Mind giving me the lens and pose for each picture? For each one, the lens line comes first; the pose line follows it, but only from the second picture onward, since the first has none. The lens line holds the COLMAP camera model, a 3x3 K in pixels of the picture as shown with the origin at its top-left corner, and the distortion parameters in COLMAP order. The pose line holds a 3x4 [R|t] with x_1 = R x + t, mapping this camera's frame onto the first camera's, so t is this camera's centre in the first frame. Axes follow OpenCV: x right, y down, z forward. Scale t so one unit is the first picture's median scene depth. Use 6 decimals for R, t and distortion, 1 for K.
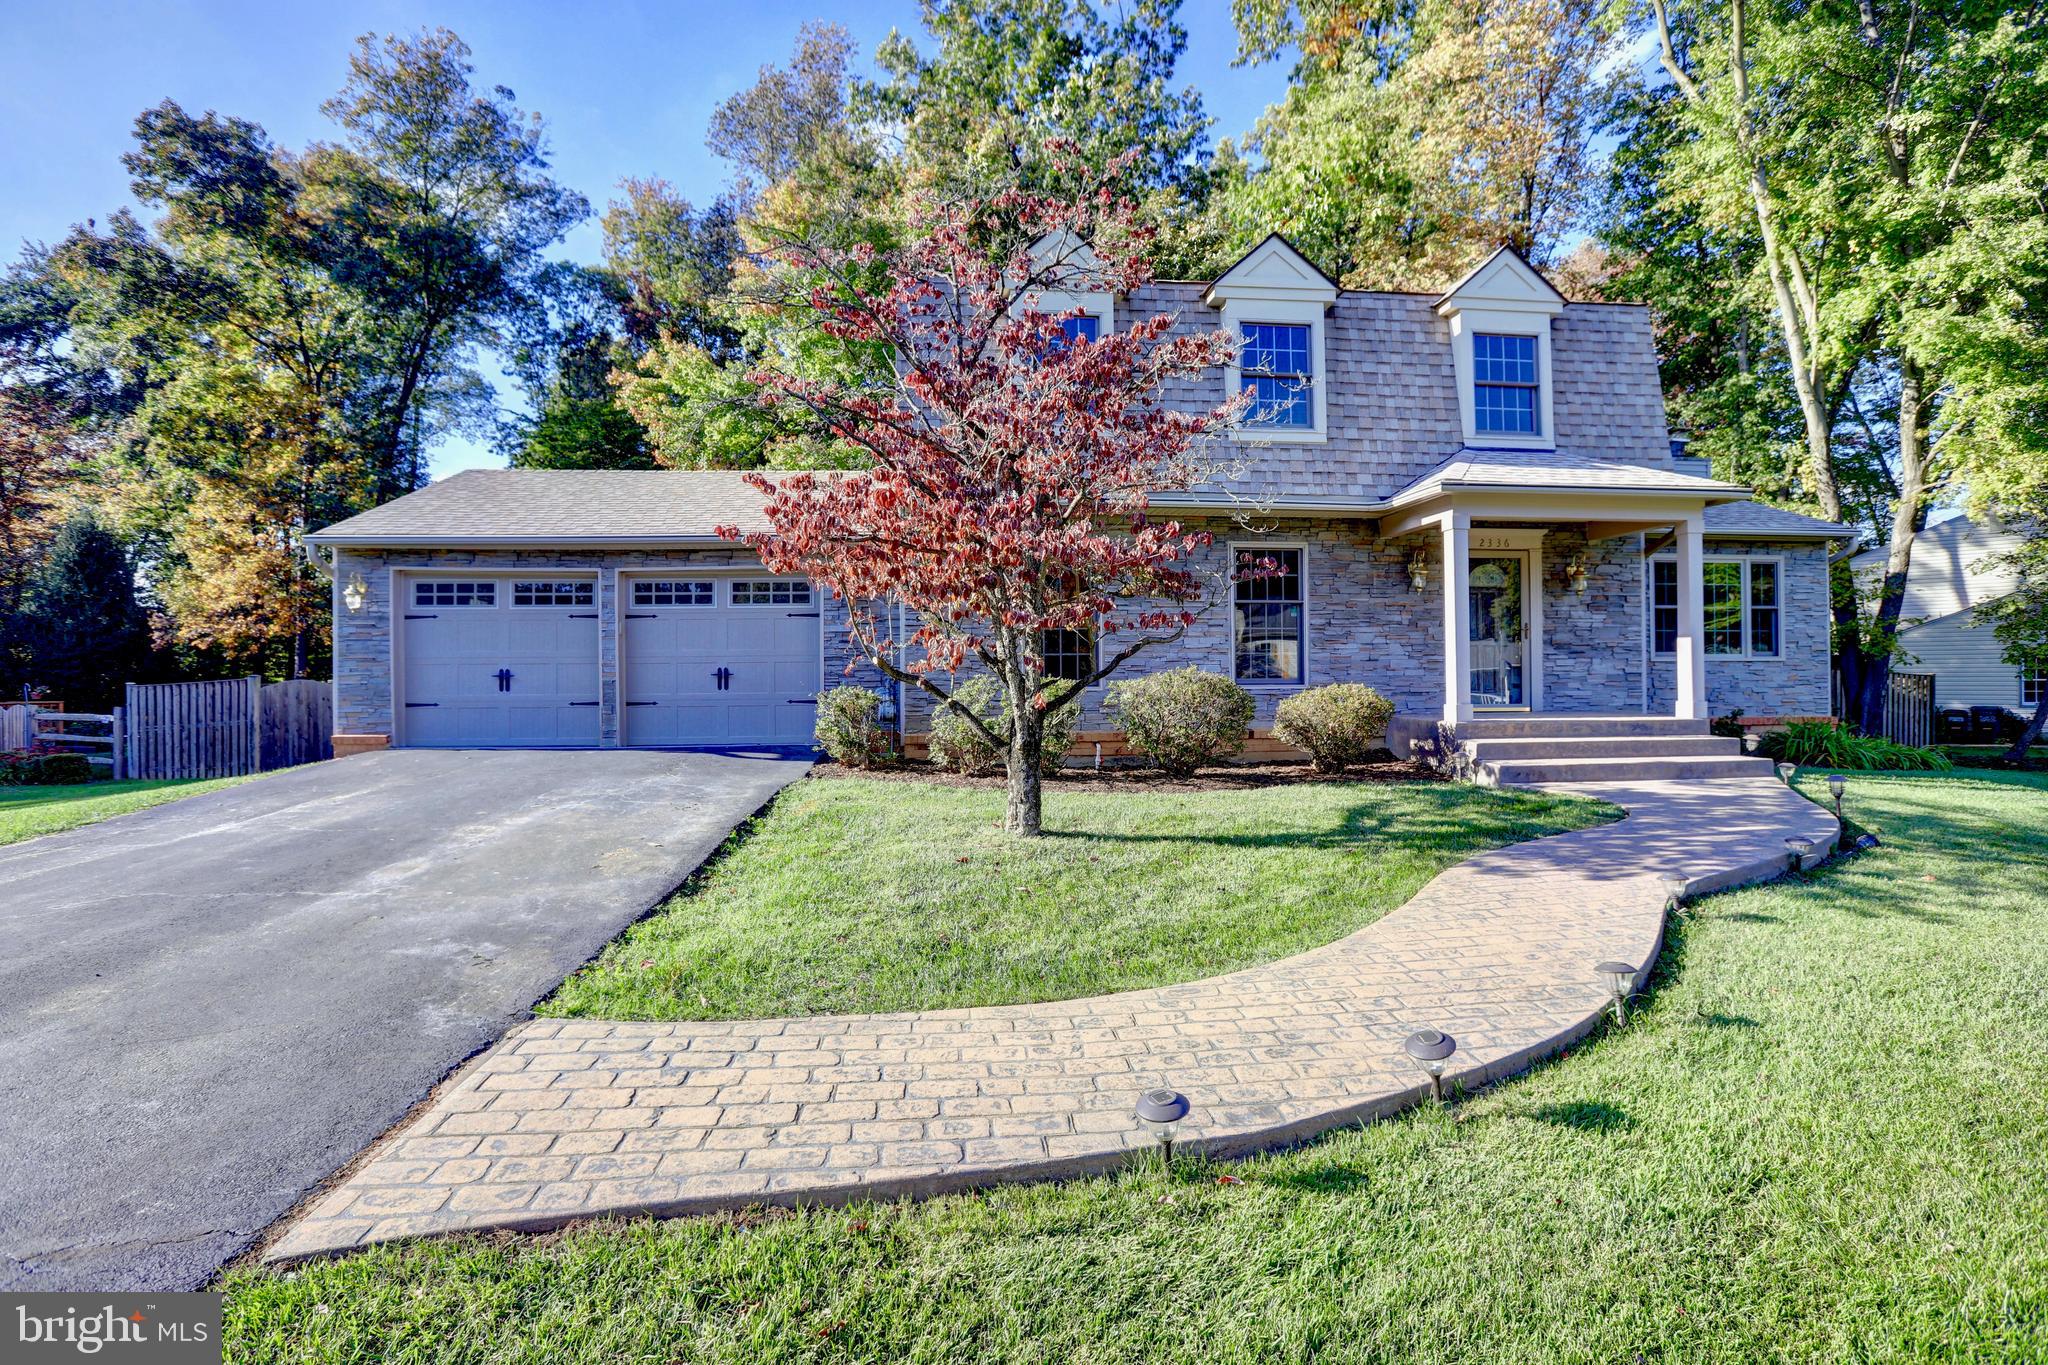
lens RADIAL K [[935.9, 0, 1024.8], [0, 935.9, 675.6], [0, 0, 1]] dist [-0.073407, 0.029560]
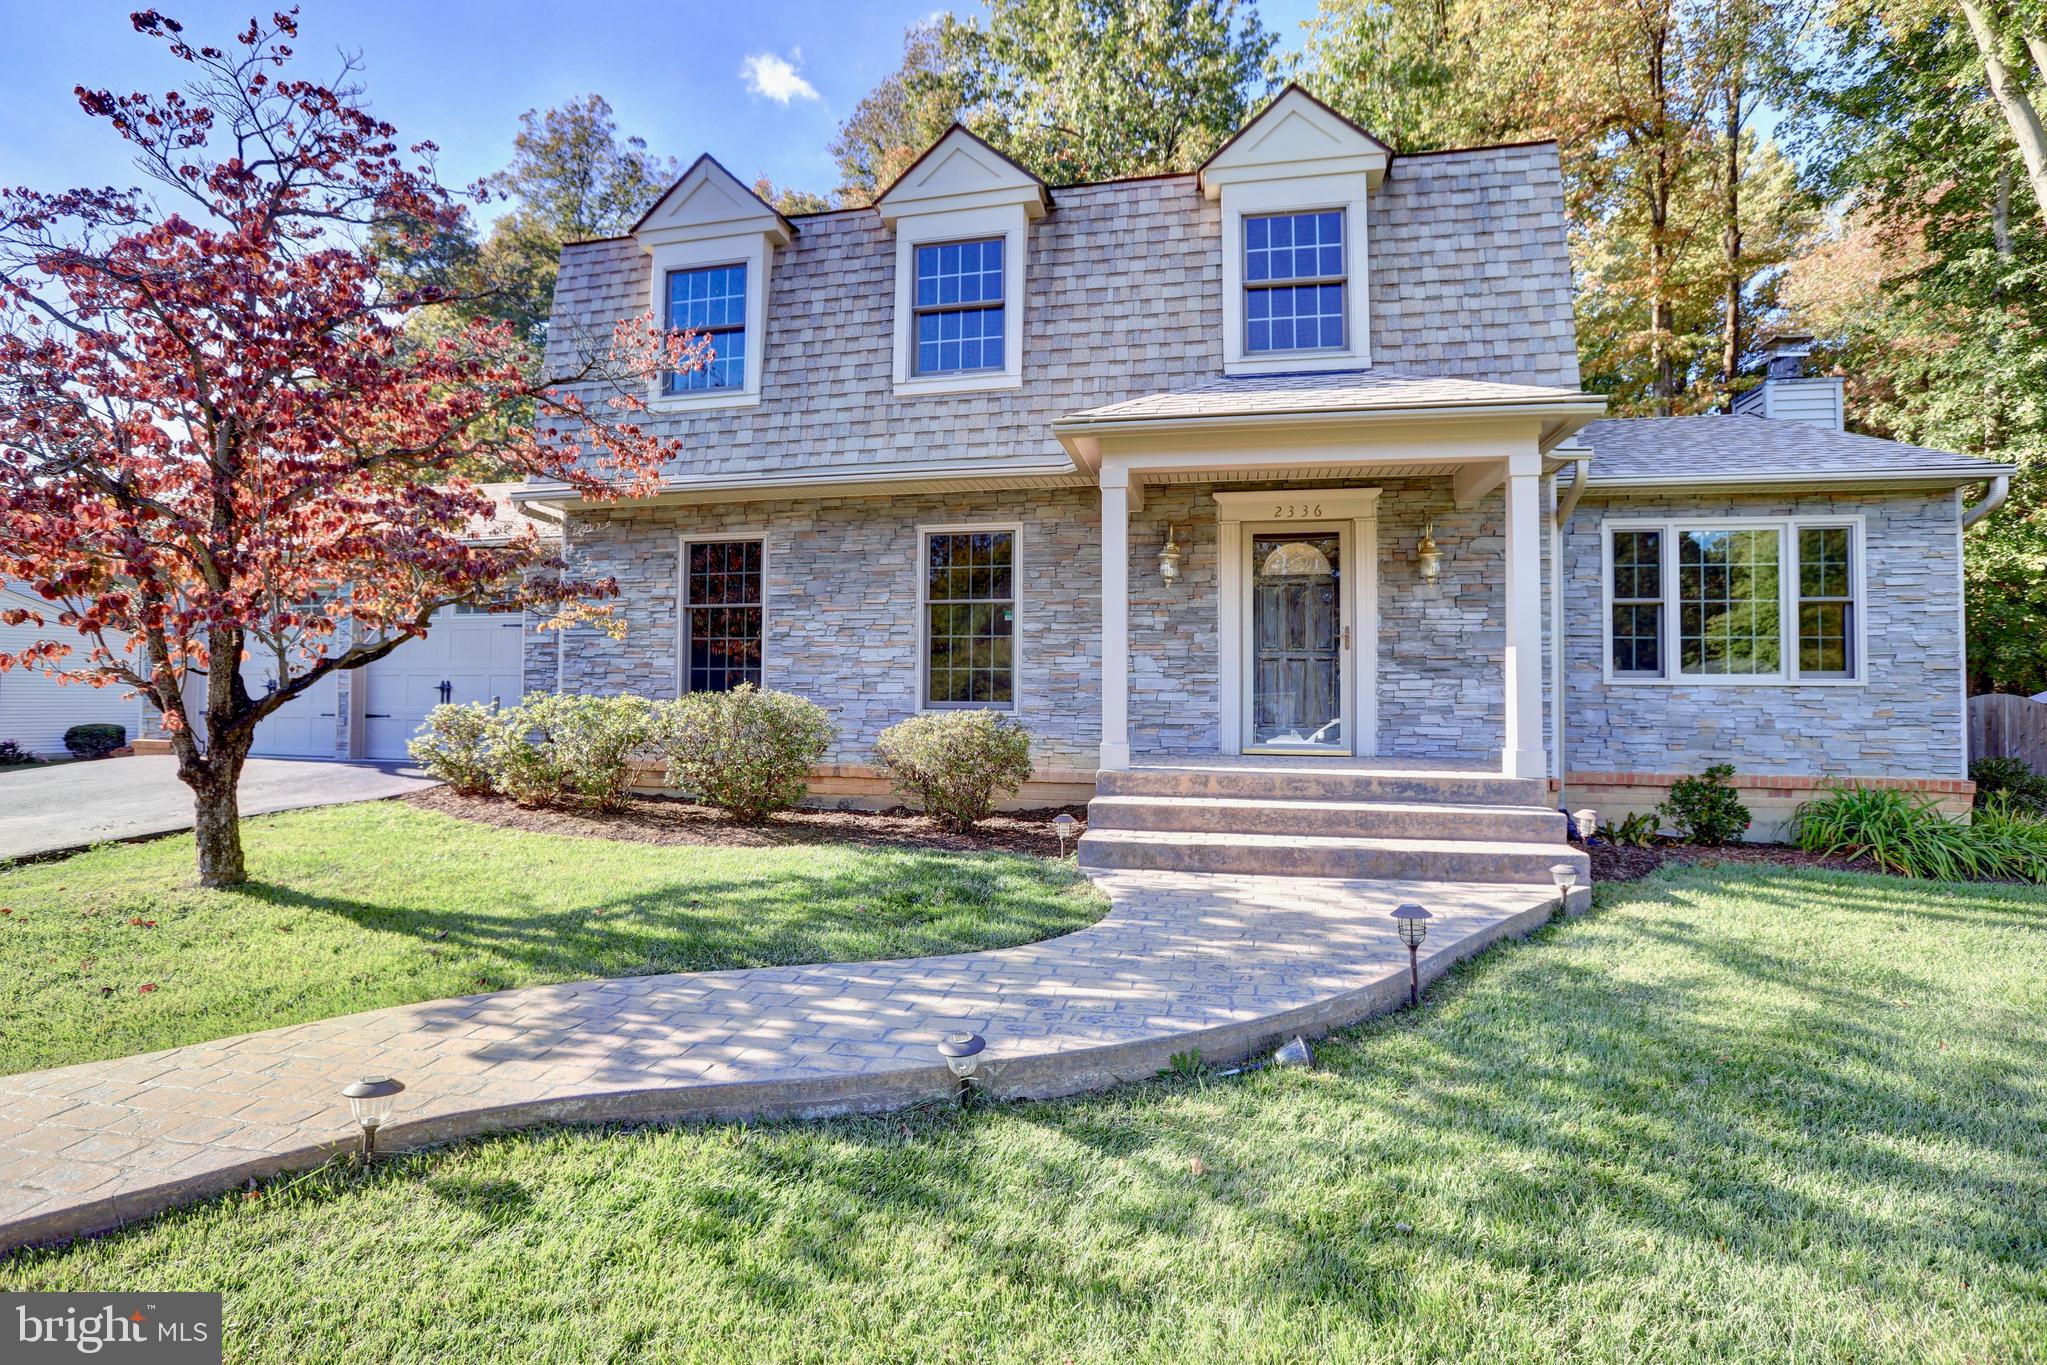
lens RADIAL K [[967.4, 0, 1023.3], [0, 967.4, 677.0], [0, 0, 1]] dist [-0.082183, 0.036291]
pose [[0.953622, 0.008227, -0.300896, 0.510739], [-0.014226, 0.999741, -0.017751, -0.003641], [0.300672, 0.021208, 0.953492, 0.240827]]
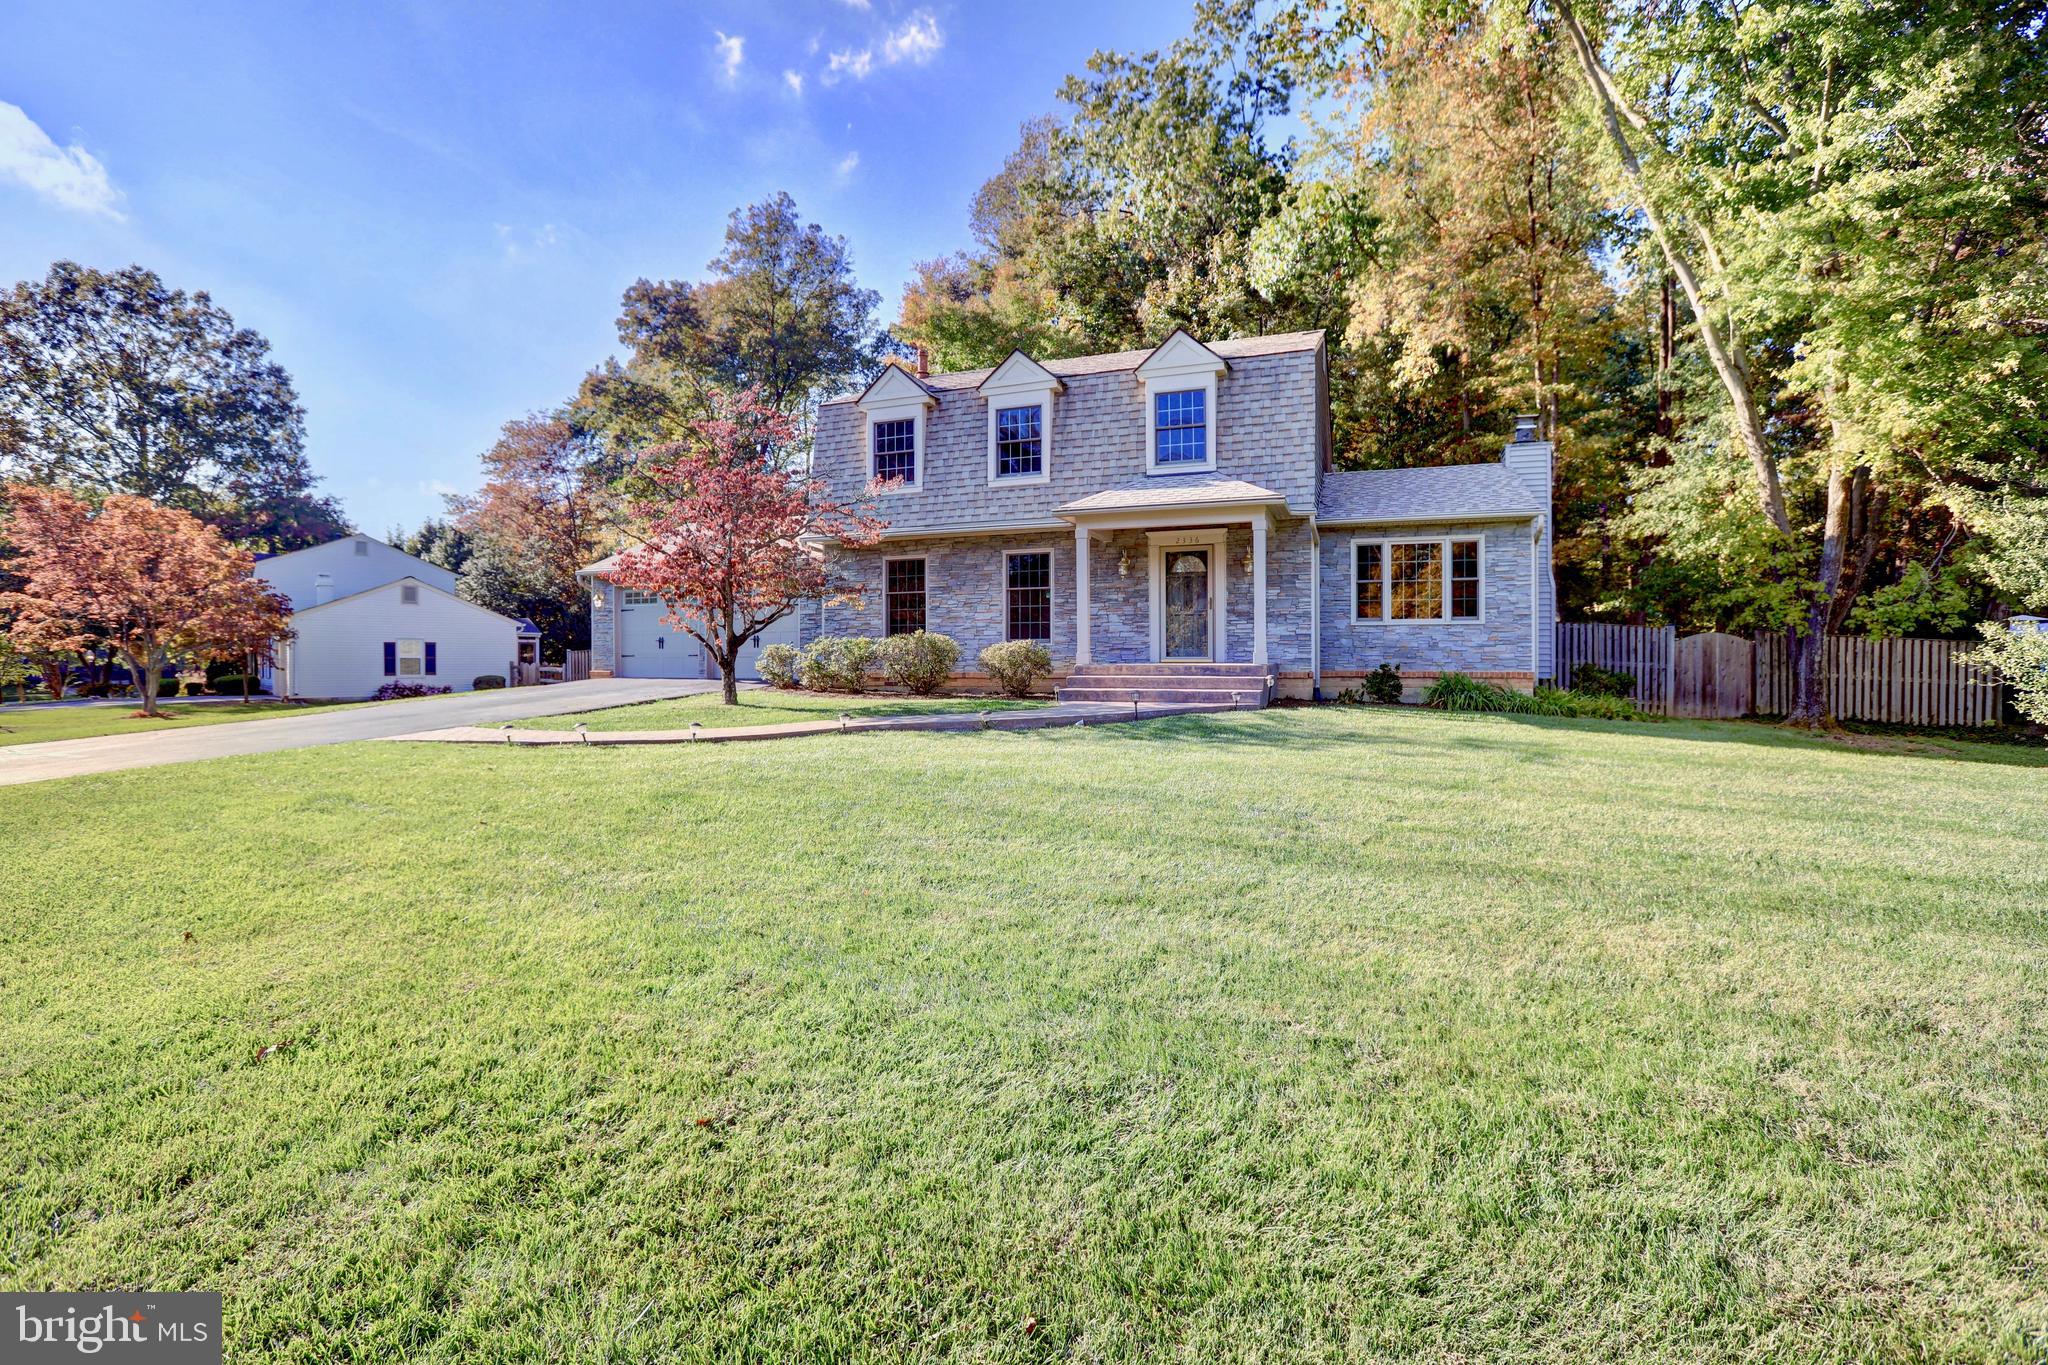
lens RADIAL K [[935.9, 0, 1024.8], [0, 935.9, 675.6], [0, 0, 1]] dist [-0.073407, 0.029560]
pose [[0.899434, 0.011354, -0.436910, 0.869592], [-0.004526, 0.999851, 0.016666, 0.034823], [0.437034, -0.013013, 0.899351, -0.355348]]
